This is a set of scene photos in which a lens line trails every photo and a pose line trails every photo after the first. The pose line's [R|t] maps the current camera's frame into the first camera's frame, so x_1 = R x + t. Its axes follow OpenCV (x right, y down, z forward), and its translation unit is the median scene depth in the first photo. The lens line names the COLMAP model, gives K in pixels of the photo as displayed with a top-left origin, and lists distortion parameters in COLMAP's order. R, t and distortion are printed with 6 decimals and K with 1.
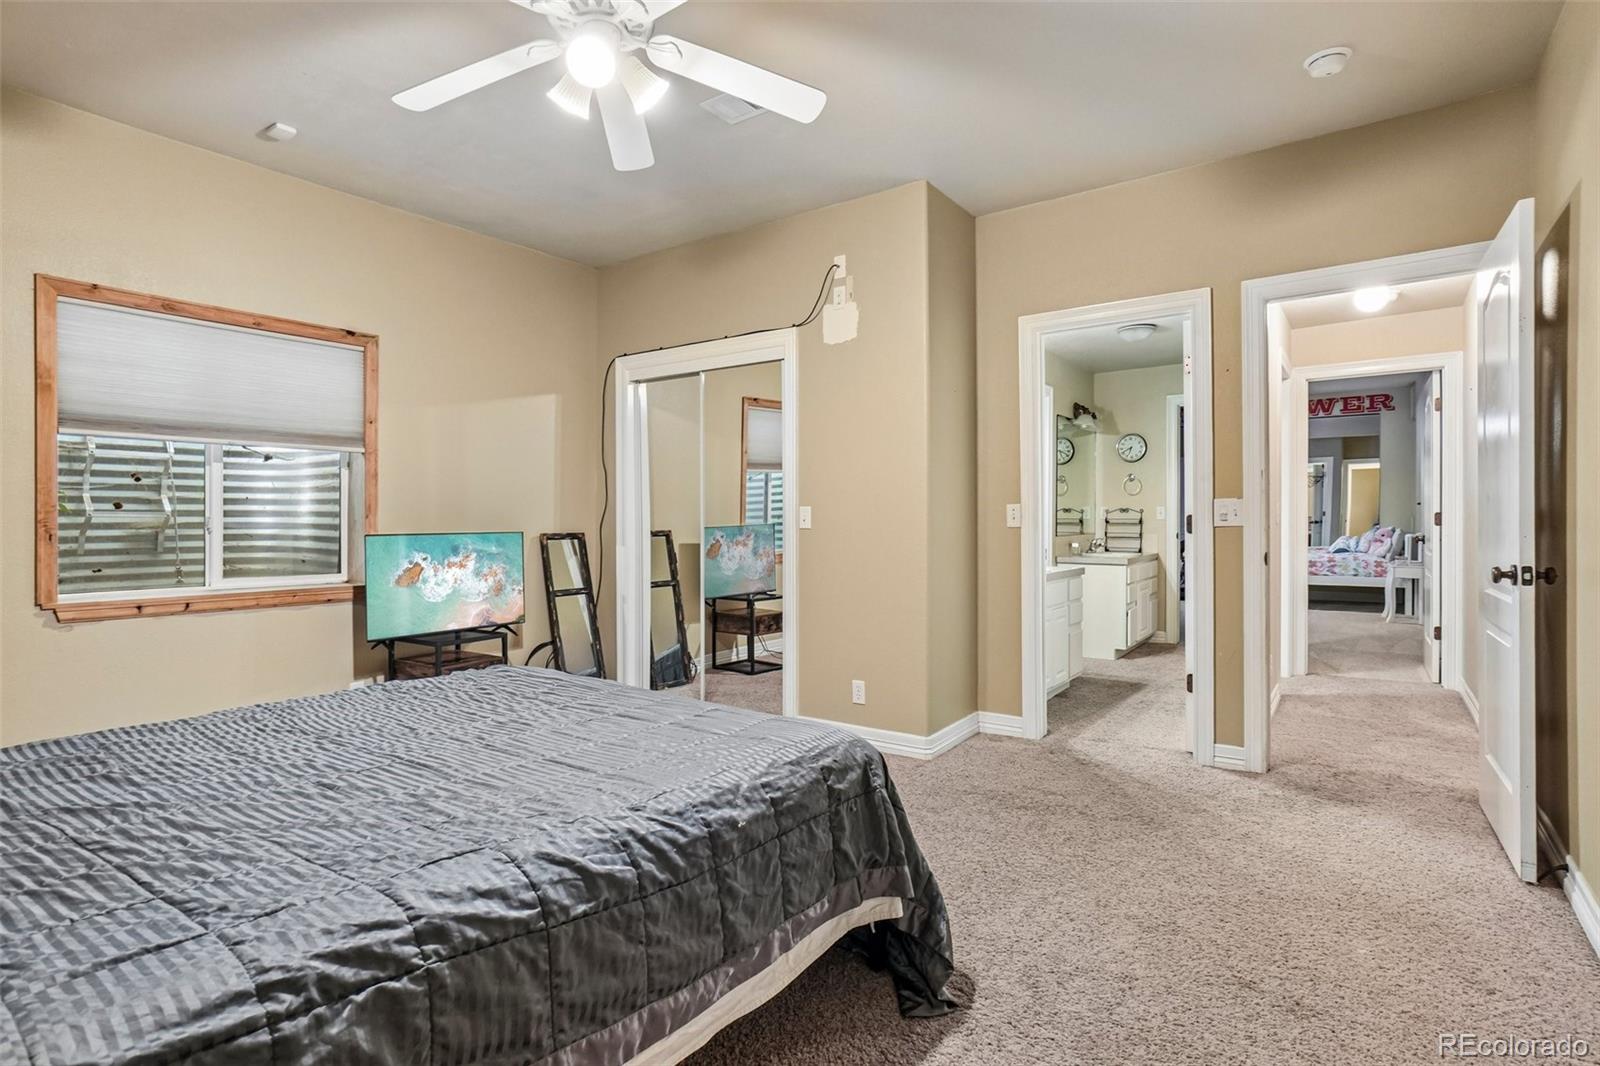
lens RADIAL K [[795.3, 0, 800.0], [0, 795.3, 533.0], [0, 0, 1]] dist [-0.002063, -0.000277]
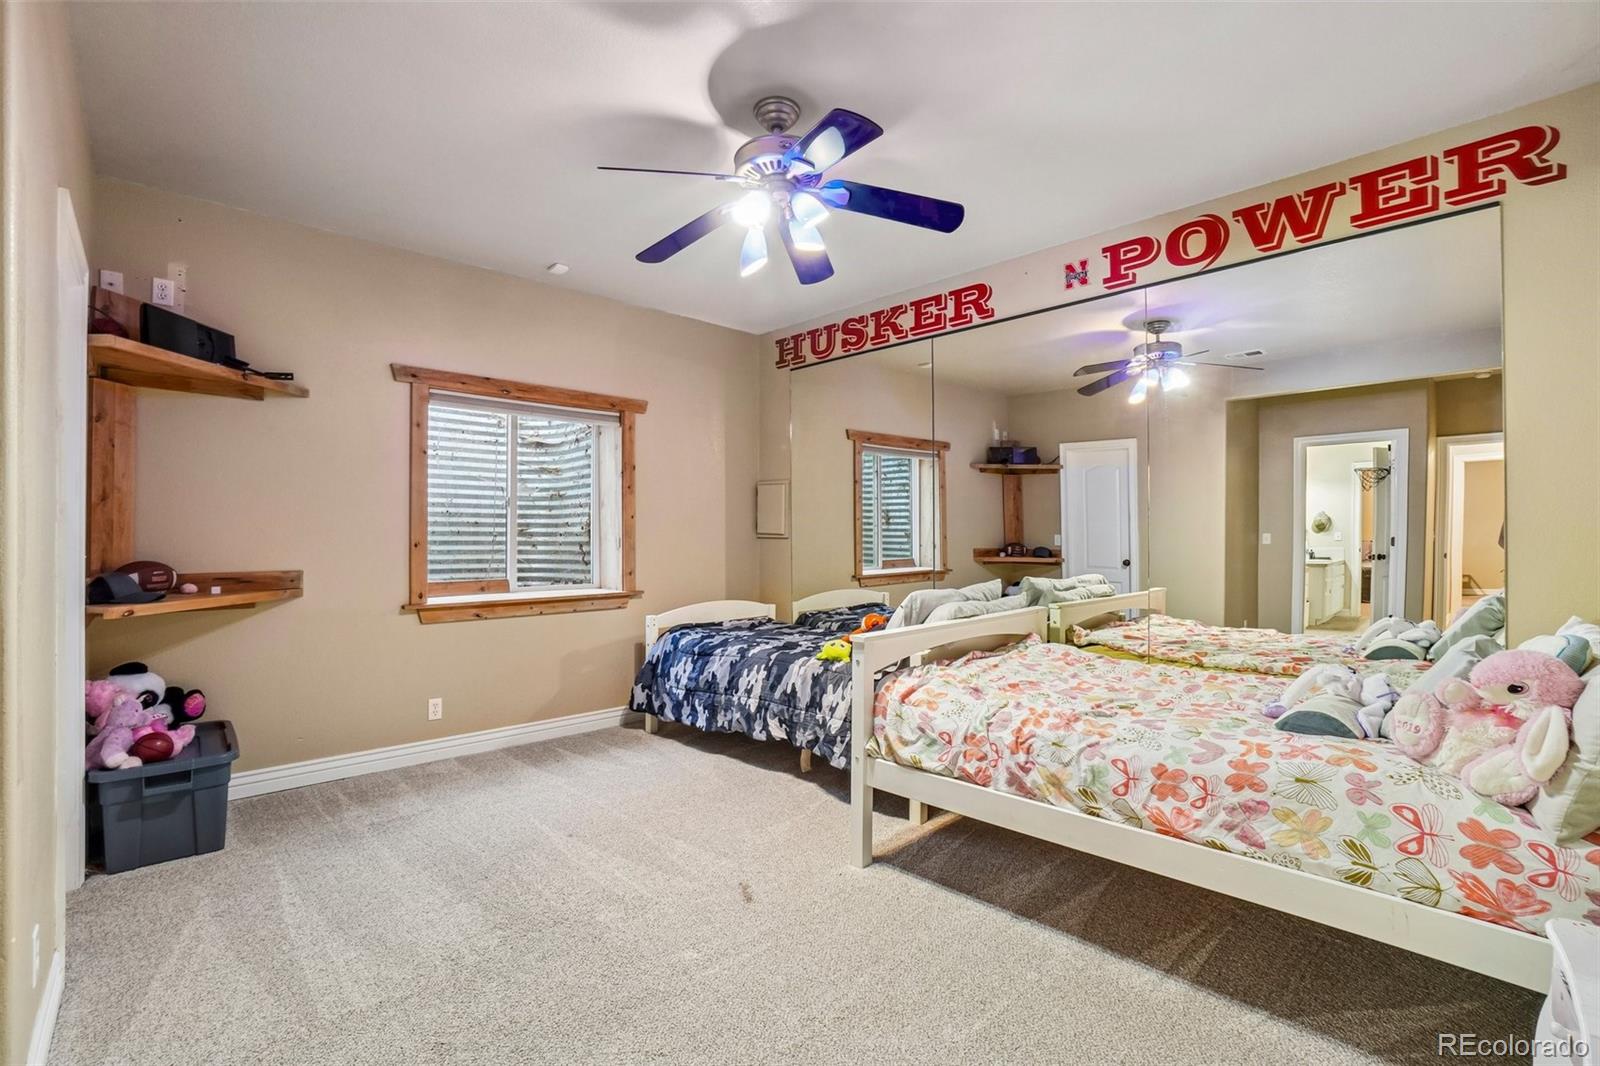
lens RADIAL K [[708.7, 0, 798.7], [0, 708.7, 524.4], [0, 0, 1]] dist [0.012862, 0.000510]
pose [[0.986656, 0.003890, -0.162775, 1.348268], [-0.008953, 0.999498, -0.030382, -0.067597], [0.162575, 0.031434, 0.986195, 1.822360]]
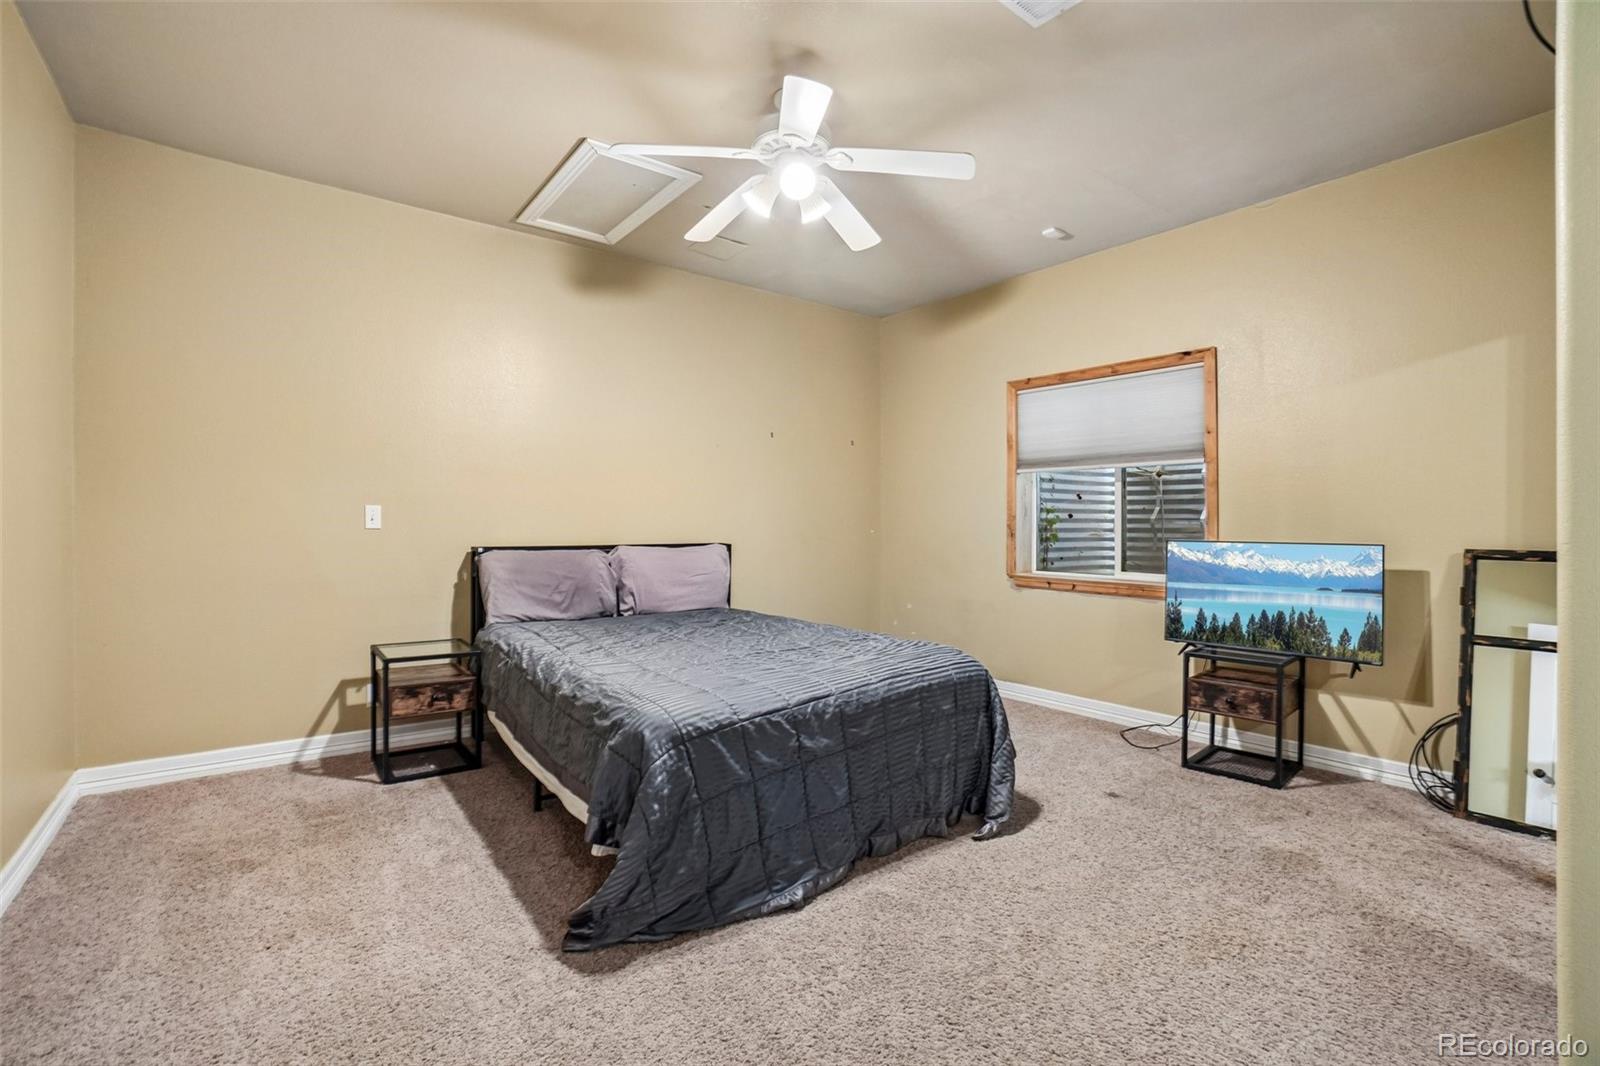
lens RADIAL K [[723.1, 0, 768.1], [0, 723.1, 523.4], [0, 0, 1]] dist [-0.061022, 0.000371]
pose [[-0.323440, 0.005619, -0.946232, 0.506132], [-0.024369, 0.999601, 0.014266, -0.020802], [0.945935, 0.027673, -0.323174, 0.752553]]
